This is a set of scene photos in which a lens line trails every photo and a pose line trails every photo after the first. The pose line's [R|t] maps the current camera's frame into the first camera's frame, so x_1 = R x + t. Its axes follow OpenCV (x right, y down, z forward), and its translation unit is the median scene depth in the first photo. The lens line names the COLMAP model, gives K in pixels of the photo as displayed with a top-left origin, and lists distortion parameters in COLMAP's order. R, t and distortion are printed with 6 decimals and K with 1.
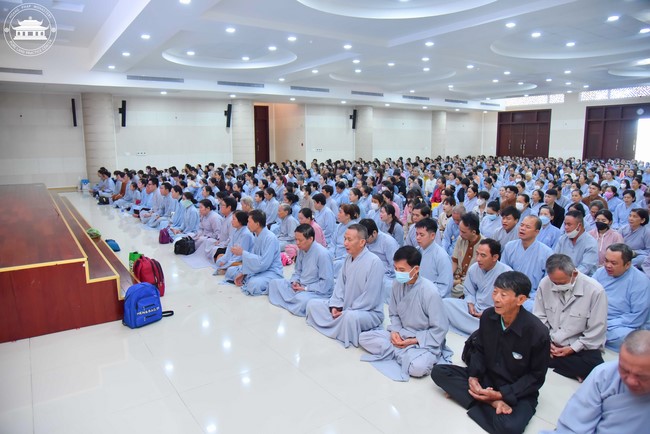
lens RADIAL K [[457.8, 0, 309.0], [0, 457.8, 217.1], [0, 0, 1]] dist [-0.123632, 0.077375]
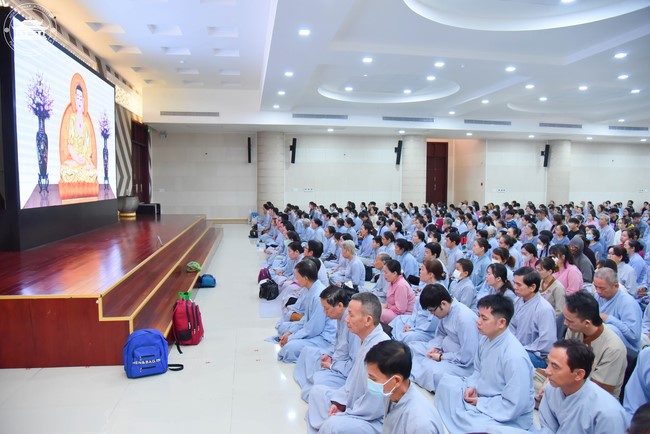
lens RADIAL K [[457.8, 0, 309.0], [0, 457.8, 217.1], [0, 0, 1]] dist [-0.123632, 0.077375]
pose [[0.899188, 0.042081, -0.435534, 0.084997], [-0.078303, 0.994772, -0.065548, -0.012662], [0.430499, 0.093044, 0.897782, 0.082343]]
